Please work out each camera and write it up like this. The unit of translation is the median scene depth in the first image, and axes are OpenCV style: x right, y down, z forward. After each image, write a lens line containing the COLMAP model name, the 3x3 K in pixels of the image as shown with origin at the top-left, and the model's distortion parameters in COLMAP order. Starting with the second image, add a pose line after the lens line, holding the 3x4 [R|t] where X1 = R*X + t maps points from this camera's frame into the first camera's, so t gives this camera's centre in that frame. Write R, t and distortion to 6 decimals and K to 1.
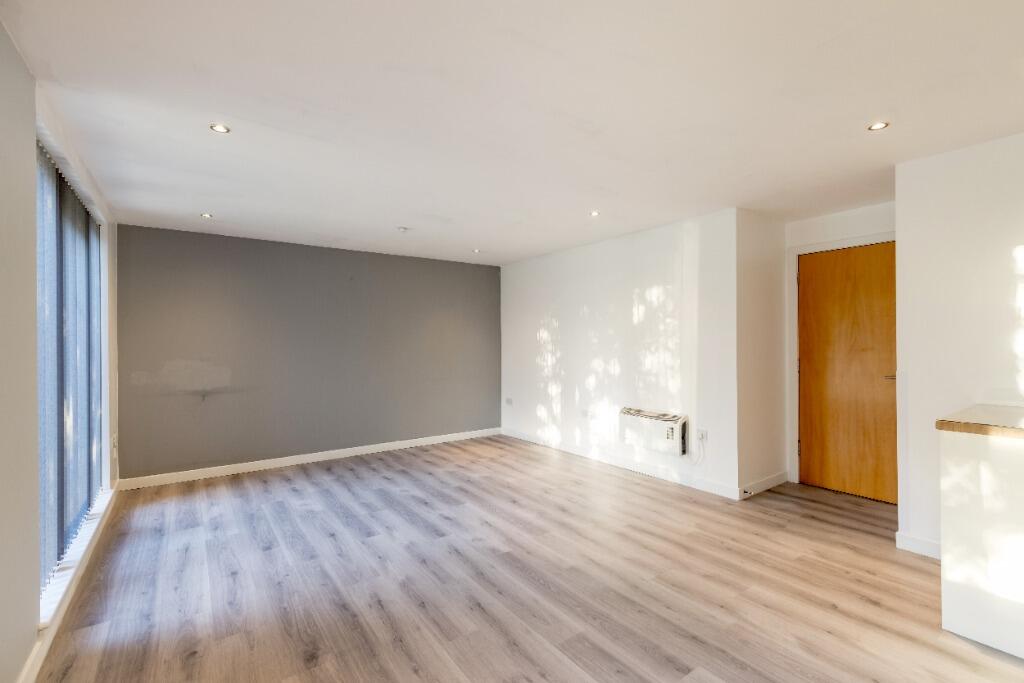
lens RADIAL K [[457.7, 0, 519.7], [0, 457.7, 341.4], [0, 0, 1]] dist [0.009281, -0.001498]
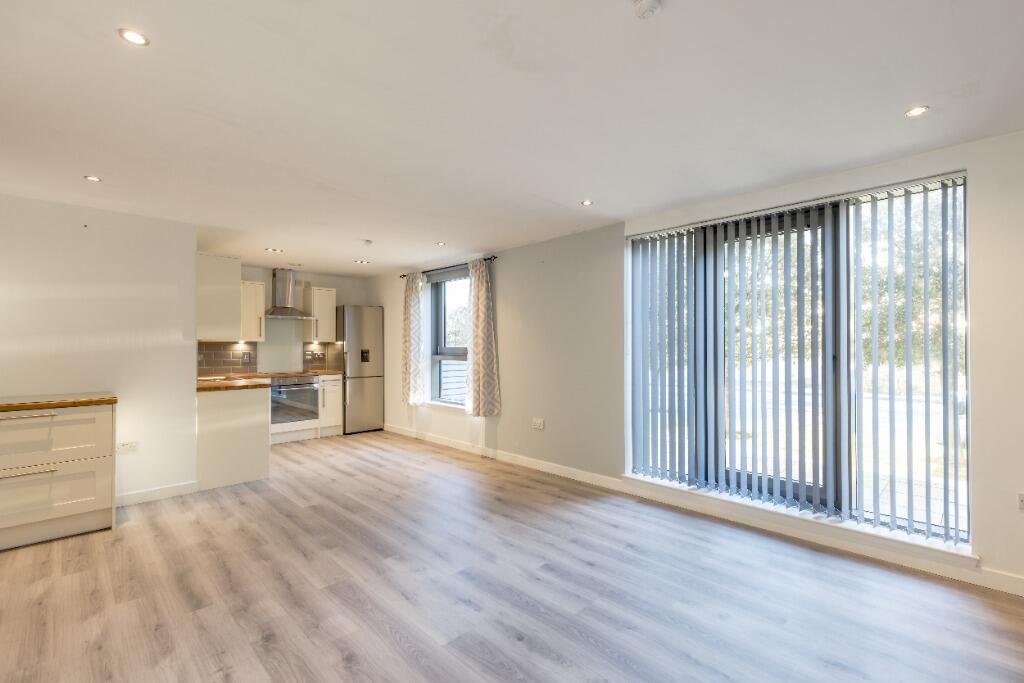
lens RADIAL K [[457.7, 0, 522.0], [0, 457.7, 342.3], [0, 0, 1]] dist [0.009281, -0.001498]
pose [[-0.988001, 0.009852, -0.154133, -0.134390], [0.011399, 0.999893, -0.009156, 0.006908], [0.154026, -0.010803, -0.988008, 1.649292]]
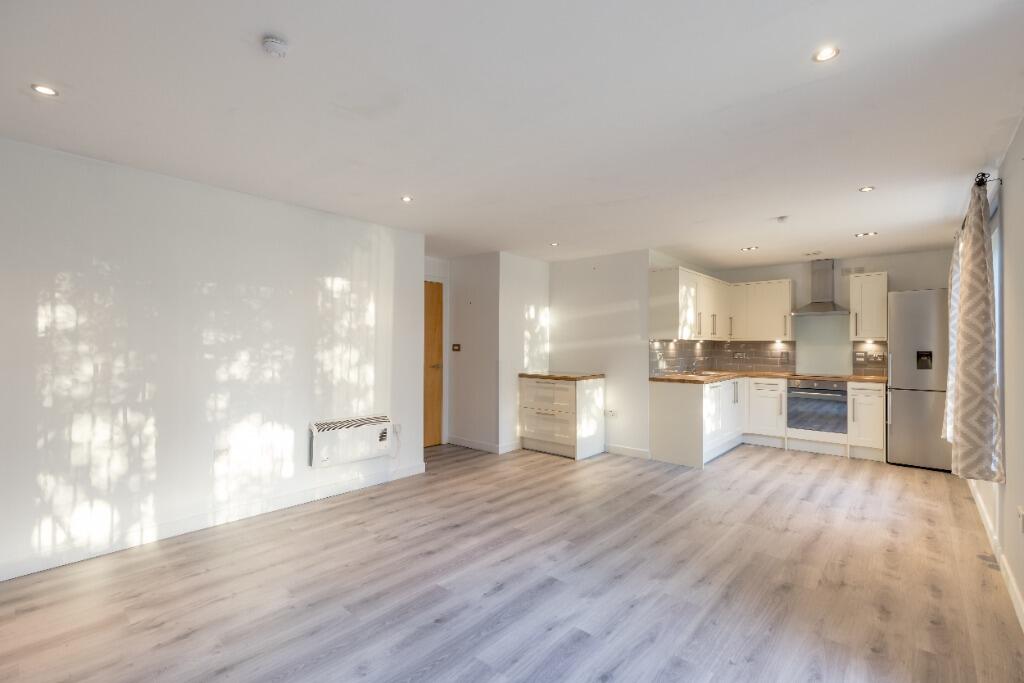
lens RADIAL K [[457.7, 0, 519.0], [0, 457.7, 343.3], [0, 0, 1]] dist [0.009281, -0.001498]
pose [[-0.226104, 0.009686, 0.974055, -0.845168], [-0.006344, 0.999915, -0.011416, 0.011693], [-0.974083, -0.008760, -0.226023, 1.106732]]
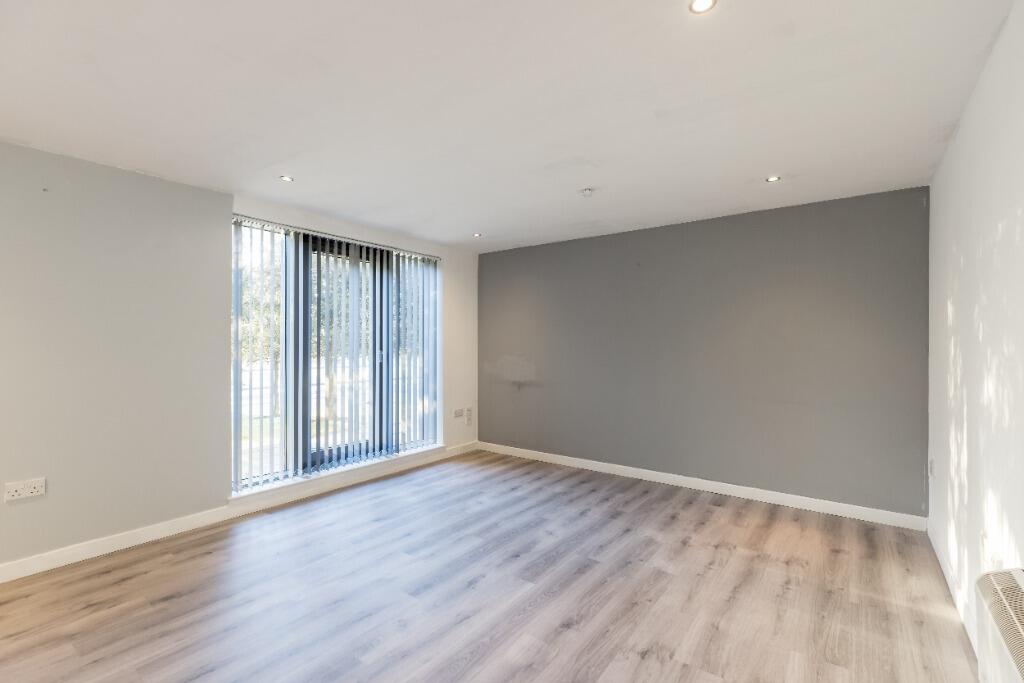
lens RADIAL K [[457.7, 0, 518.2], [0, 457.7, 342.7], [0, 0, 1]] dist [0.009281, -0.001498]
pose [[0.302566, 0.006582, -0.953106, 0.541999], [-0.000375, 0.999977, 0.006787, -0.000753], [0.953128, -0.001696, 0.302562, 0.829622]]
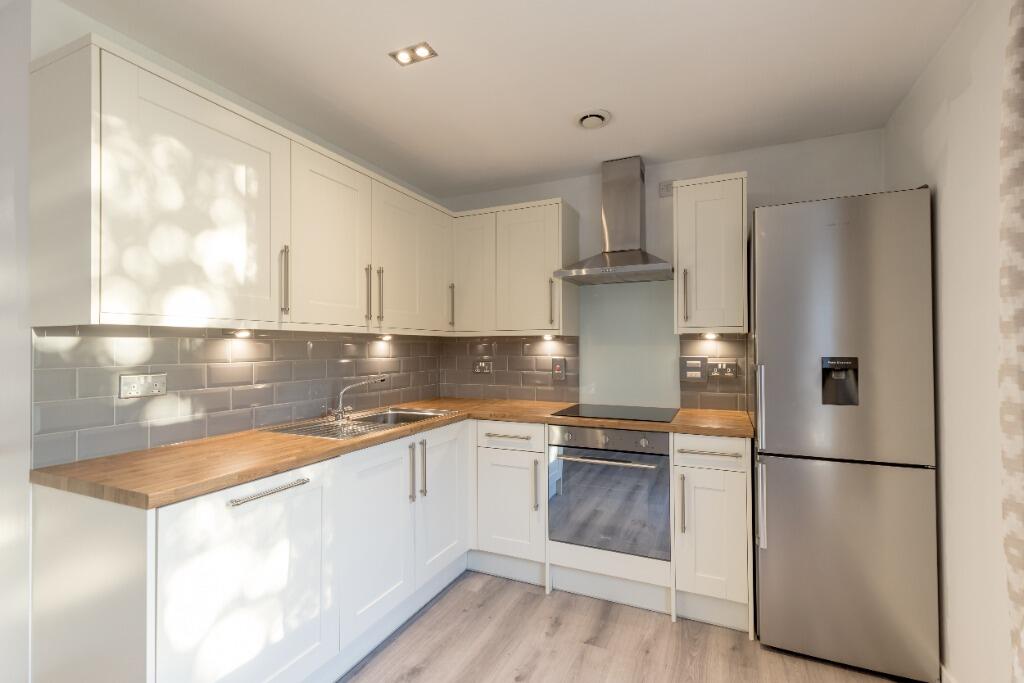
lens RADIAL K [[457.7, 0, 519.6], [0, 457.7, 344.1], [0, 0, 1]] dist [0.009281, -0.001498]
pose [[-0.496942, 0.015598, 0.867643, -0.048837], [0.004518, 0.999871, -0.015388, 0.003089], [-0.867772, -0.003727, -0.496949, 0.190284]]
